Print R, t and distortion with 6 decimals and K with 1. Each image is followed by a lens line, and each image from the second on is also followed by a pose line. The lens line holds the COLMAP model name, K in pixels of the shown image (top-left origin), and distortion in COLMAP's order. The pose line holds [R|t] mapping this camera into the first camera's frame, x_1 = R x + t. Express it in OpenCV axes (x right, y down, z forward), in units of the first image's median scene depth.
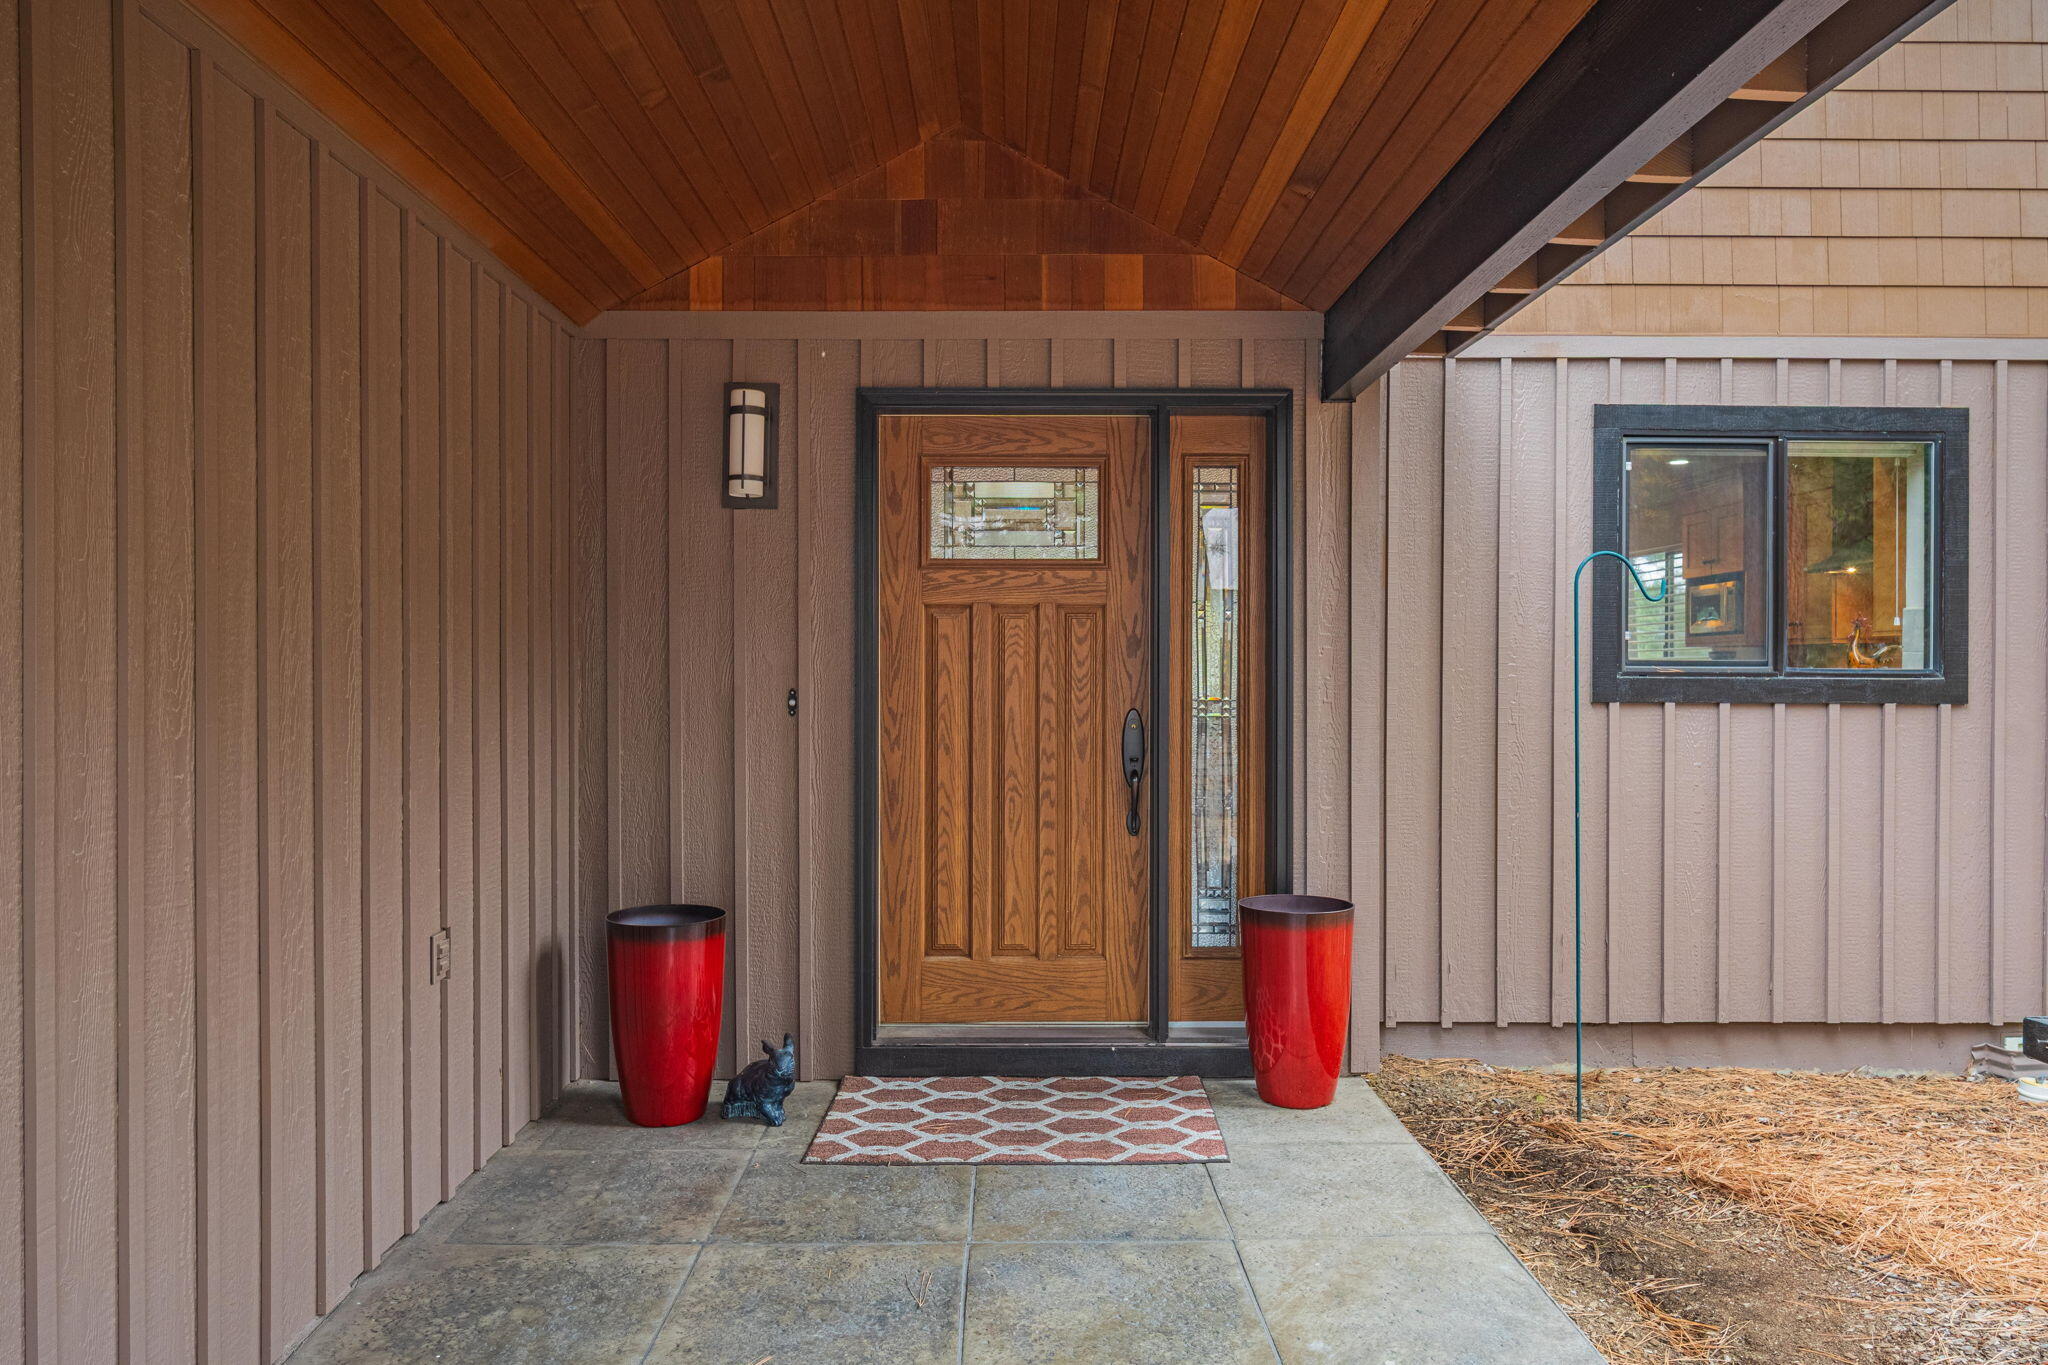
lens RADIAL K [[894.1, 0, 1011.8], [0, 894.1, 683.8], [0, 0, 1]] dist [-0.001367, 0.001811]
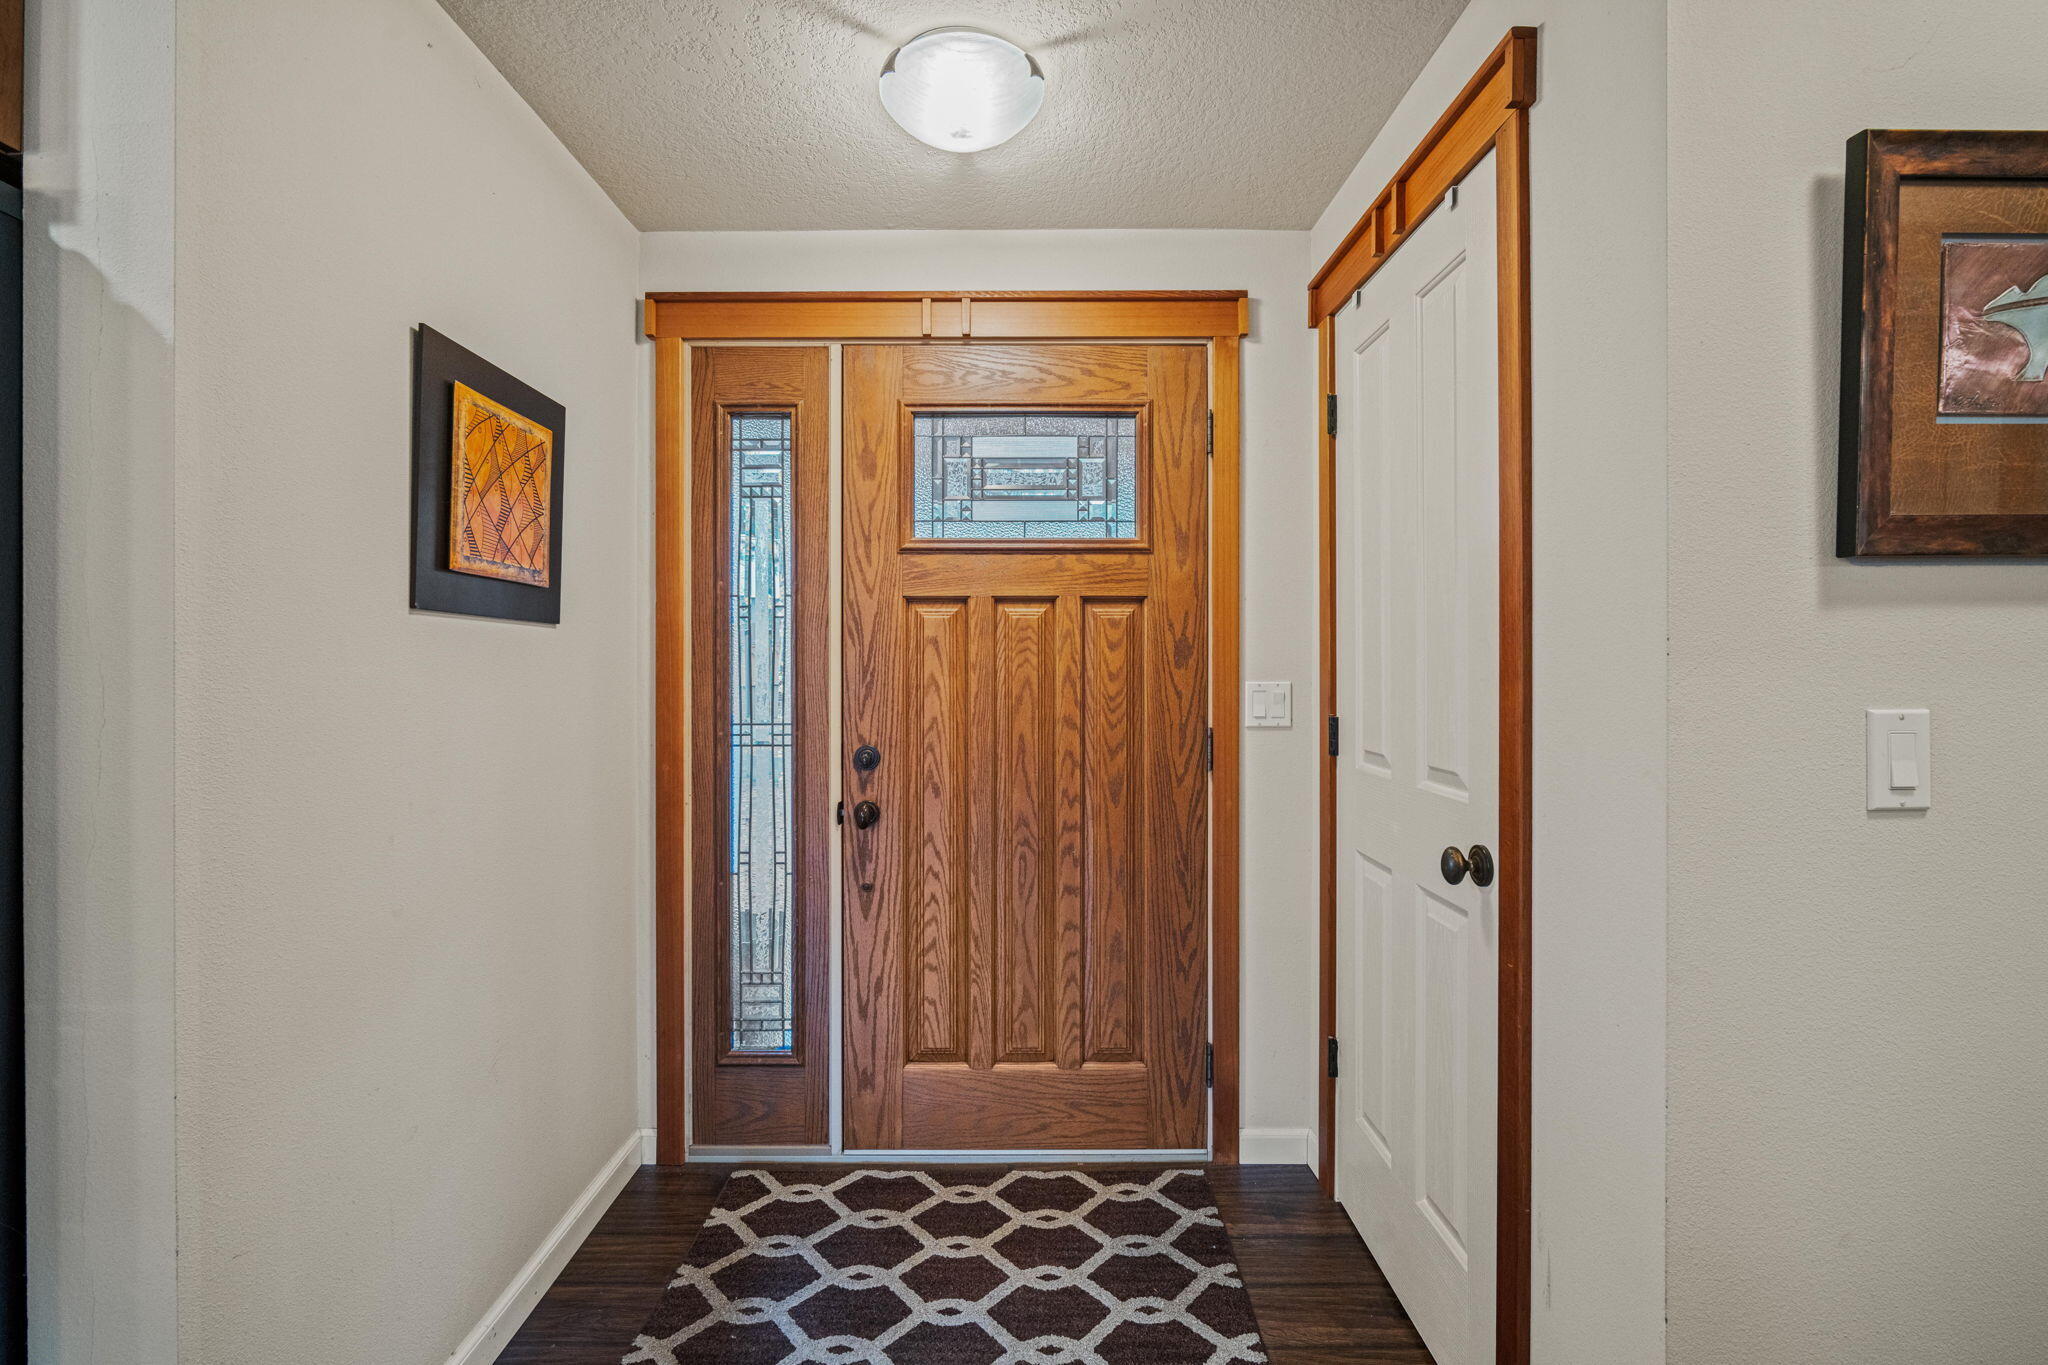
lens RADIAL K [[894.1, 0, 1023.2], [0, 894.1, 661.7], [0, 0, 1]] dist [-0.001367, 0.001811]
pose [[0.999983, -0.000102, -0.005783, 0.005217], [0.000094, 0.999999, -0.001375, -0.034242], [0.005783, 0.001374, 0.999982, 0.244054]]
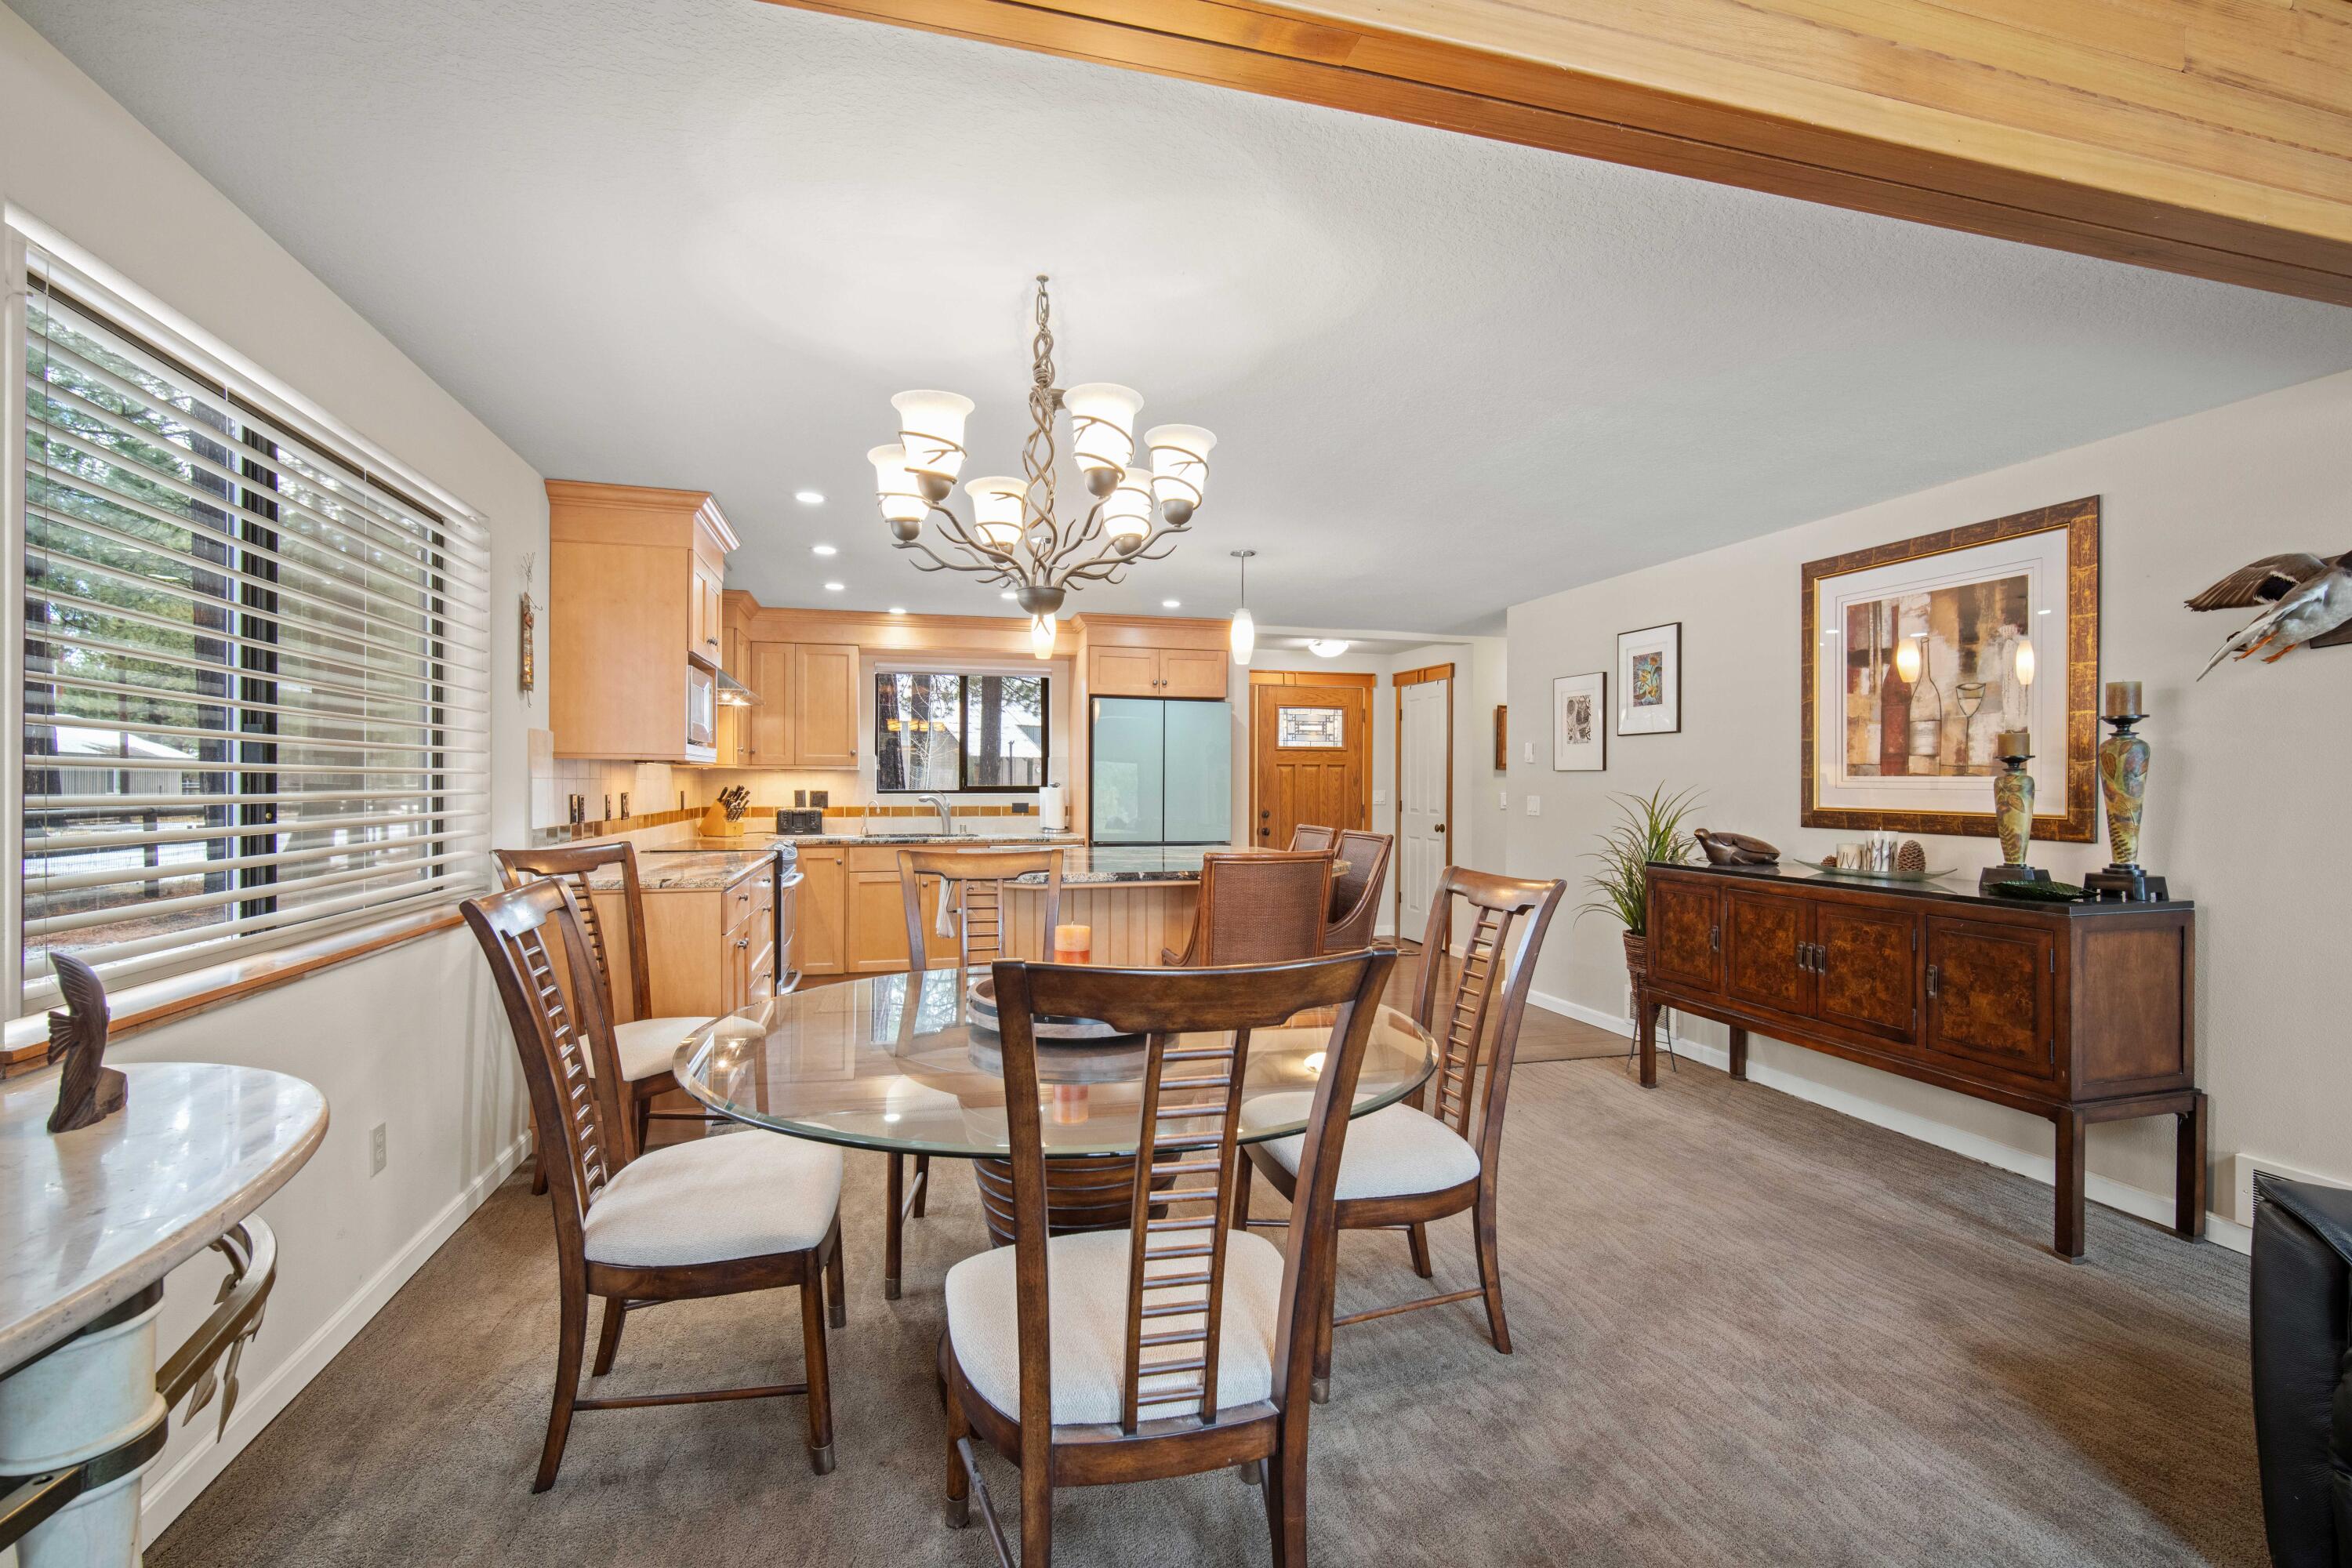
lens RADIAL K [[1039.4, 0, 1183.5], [0, 1039.4, 782.4], [0, 0, 1]] dist [0.000526, 0.000012]
pose [[0.962290, 0.005601, 0.271967, -1.109406], [-0.006407, 0.999977, 0.002075, -0.044303], [-0.271949, -0.003739, 0.962304, -1.646137]]
